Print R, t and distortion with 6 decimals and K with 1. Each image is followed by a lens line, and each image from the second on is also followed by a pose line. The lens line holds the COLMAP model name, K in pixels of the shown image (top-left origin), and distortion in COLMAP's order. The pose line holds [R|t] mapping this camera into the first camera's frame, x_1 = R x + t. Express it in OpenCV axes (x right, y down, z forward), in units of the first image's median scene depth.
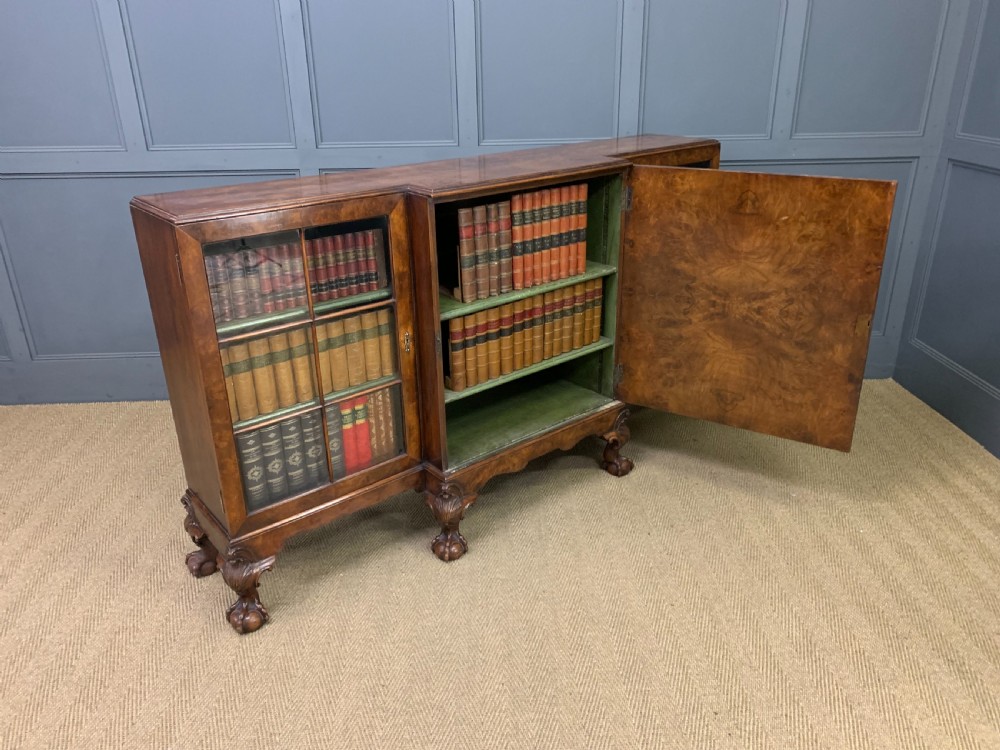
lens RADIAL K [[759.2, 0, 501.8], [0, 759.2, 379.3], [0, 0, 1]] dist [0.050120, -0.065389]
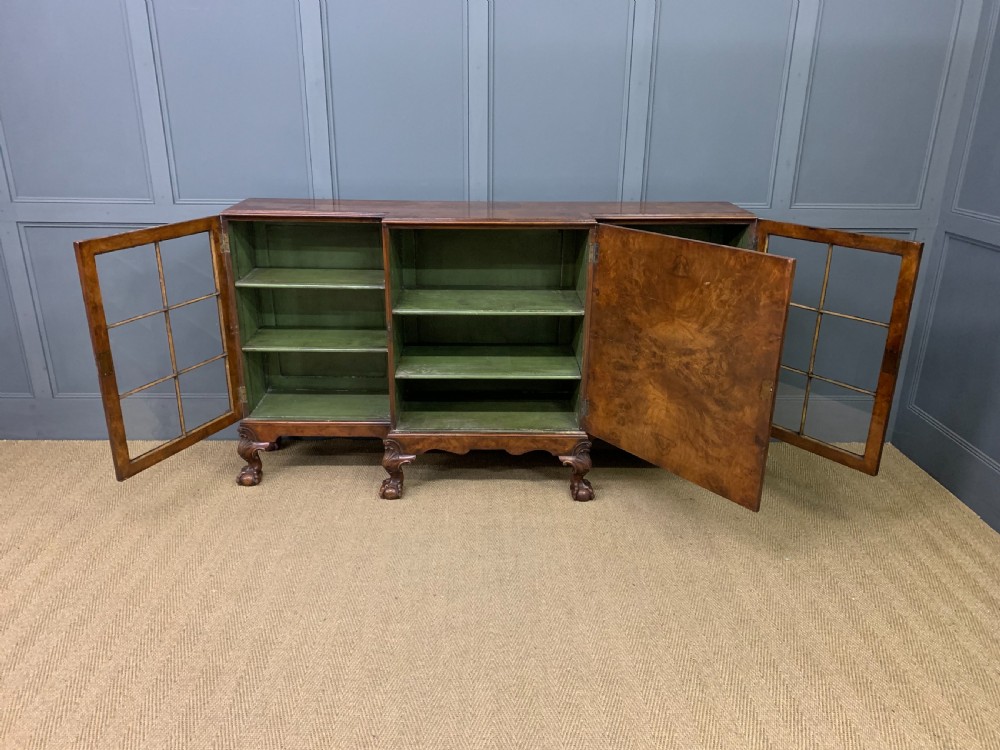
lens RADIAL K [[759.2, 0, 499.9], [0, 759.2, 368.7], [0, 0, 1]] dist [0.050120, -0.065389]
pose [[0.776283, 0.246051, -0.580382, 0.845817], [-0.273256, 0.961027, 0.041934, -0.090622], [0.568081, 0.126040, 0.813264, 0.023959]]
